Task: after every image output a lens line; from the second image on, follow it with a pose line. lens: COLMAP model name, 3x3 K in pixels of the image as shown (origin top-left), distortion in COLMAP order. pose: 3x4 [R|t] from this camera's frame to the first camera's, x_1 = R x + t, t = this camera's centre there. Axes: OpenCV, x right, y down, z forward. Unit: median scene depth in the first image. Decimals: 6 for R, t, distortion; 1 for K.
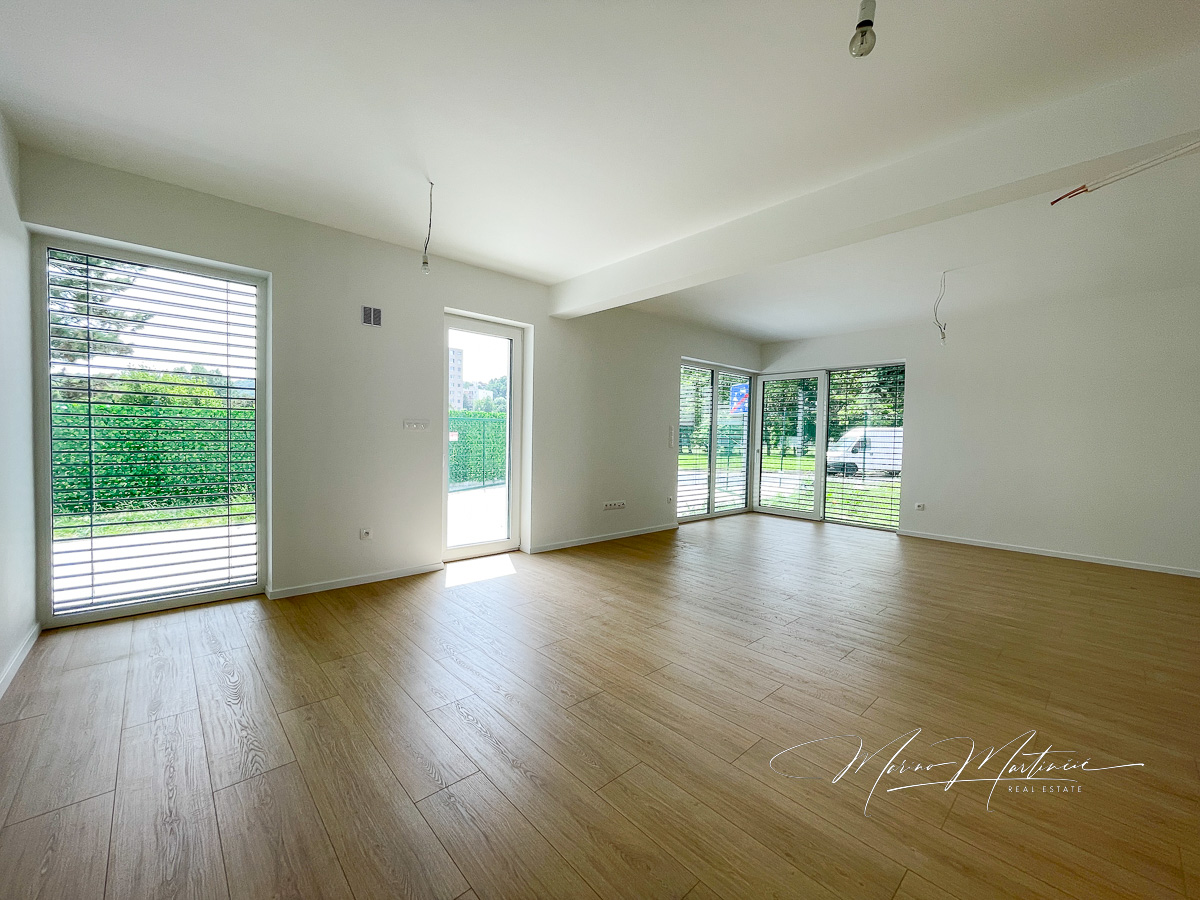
lens RADIAL K [[488.4, 0, 617.7], [0, 488.4, 444.1], [0, 0, 1]] dist [0.025178, 0.000144]
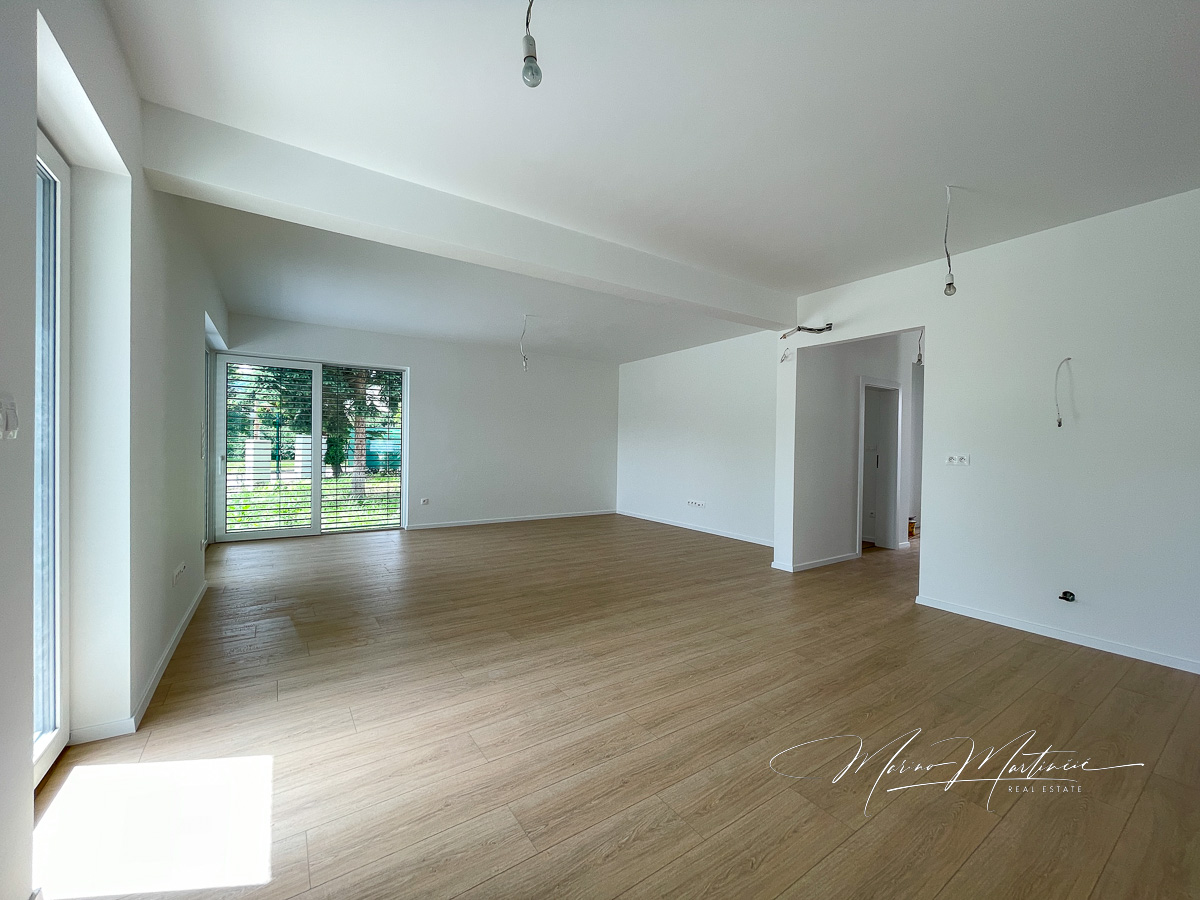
lens RADIAL K [[482.1, 0, 587.1], [0, 482.1, 452.4], [0, 0, 1]] dist [-0.005582, 0.000410]
pose [[0.179472, -0.032117, 0.983239, -0.617864], [0.007625, 0.999482, 0.031256, -0.025811], [-0.983733, 0.001888, 0.179624, 0.677318]]
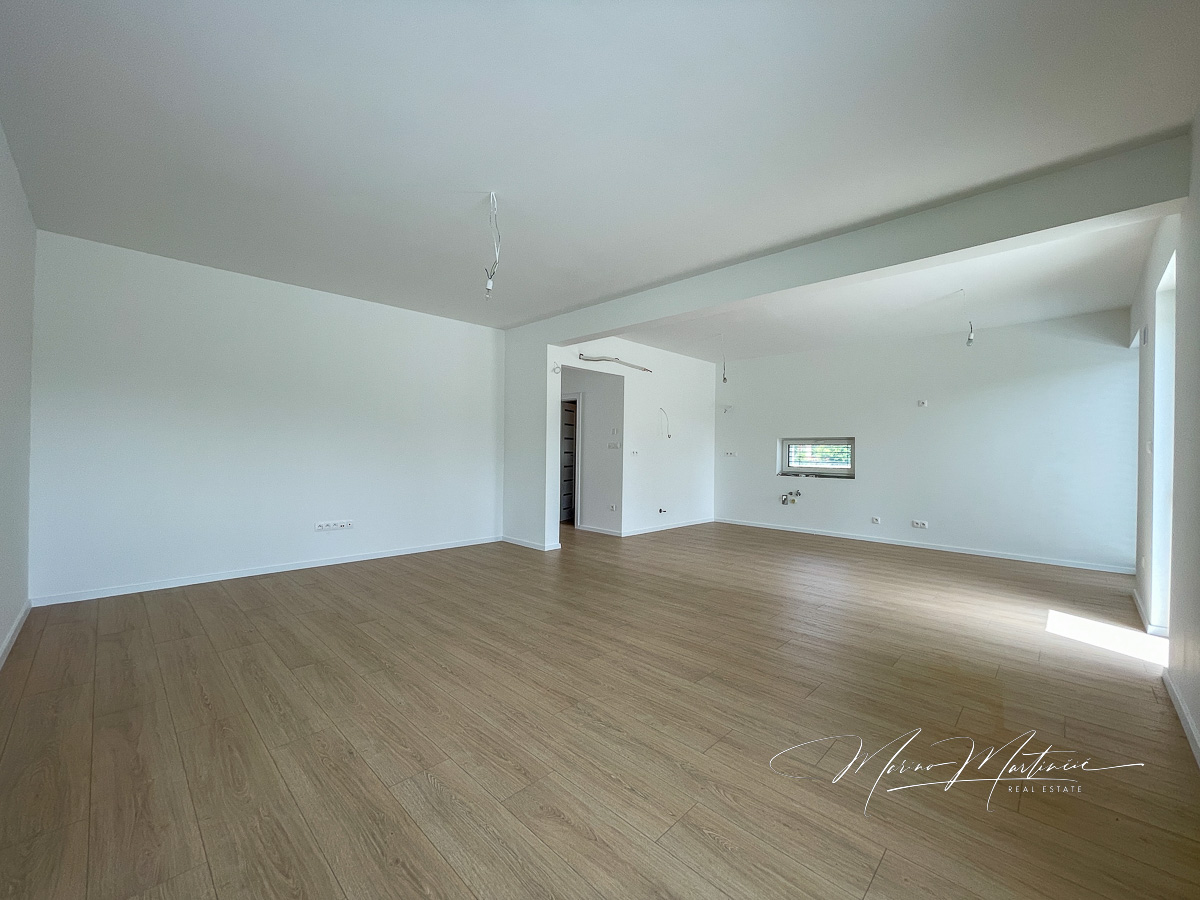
lens RADIAL K [[477.2, 0, 609.5], [0, 477.2, 448.6], [0, 0, 1]] dist [0.001177, 0.000280]
pose [[-0.998135, -0.035511, -0.049658, 0.574027], [-0.036210, 0.999257, 0.013234, -0.014709], [0.049151, 0.015007, -0.998679, 1.838366]]
